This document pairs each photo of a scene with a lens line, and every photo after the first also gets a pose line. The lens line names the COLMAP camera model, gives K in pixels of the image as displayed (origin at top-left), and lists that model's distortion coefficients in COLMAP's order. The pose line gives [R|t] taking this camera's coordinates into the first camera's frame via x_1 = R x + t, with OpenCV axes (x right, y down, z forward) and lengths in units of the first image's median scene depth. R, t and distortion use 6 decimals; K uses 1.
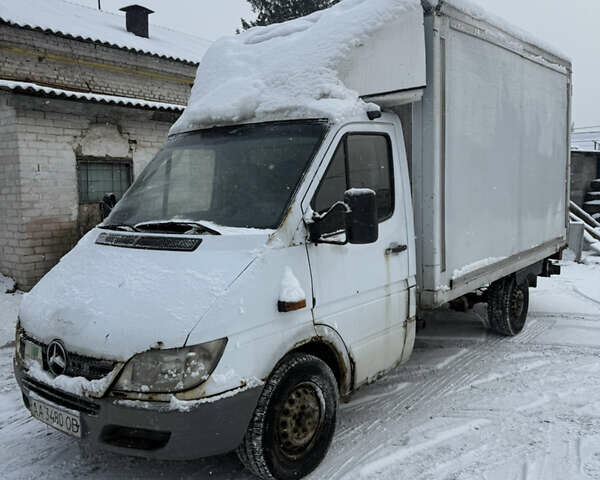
lens RADIAL K [[563.0, 0, 304.4], [0, 563.0, 239.0], [0, 0, 1]] dist [0.089016, 0.000000]
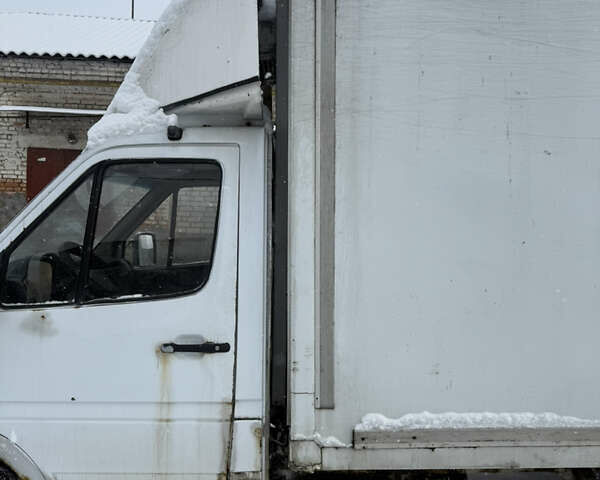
lens RADIAL K [[563.0, 0, 300.3], [0, 563.0, 238.1], [0, 0, 1]] dist [0.089016, 0.000000]
pose [[0.656647, 0.063876, -0.751489, 0.826769], [-0.114512, 0.993299, -0.015630, -0.122944], [0.745454, 0.096317, 0.659561, 0.804147]]
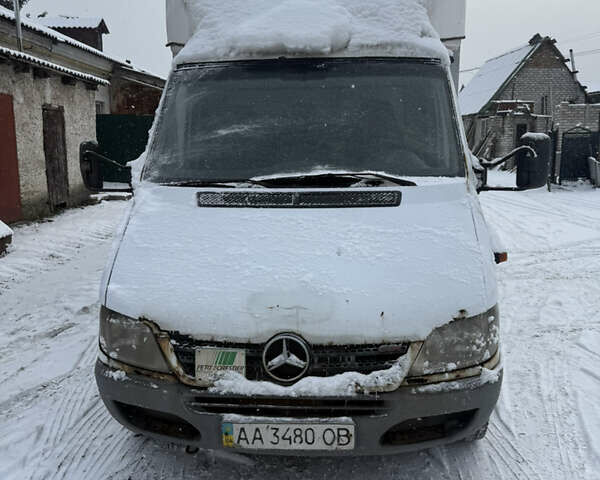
lens RADIAL K [[563.0, 0, 301.0], [0, 563.0, 241.4], [0, 0, 1]] dist [0.089016, 0.000000]
pose [[0.811153, -0.085773, 0.578510, -0.787027], [0.045418, 0.995438, 0.083906, -0.002631], [-0.583068, -0.041786, 0.811348, 0.384145]]
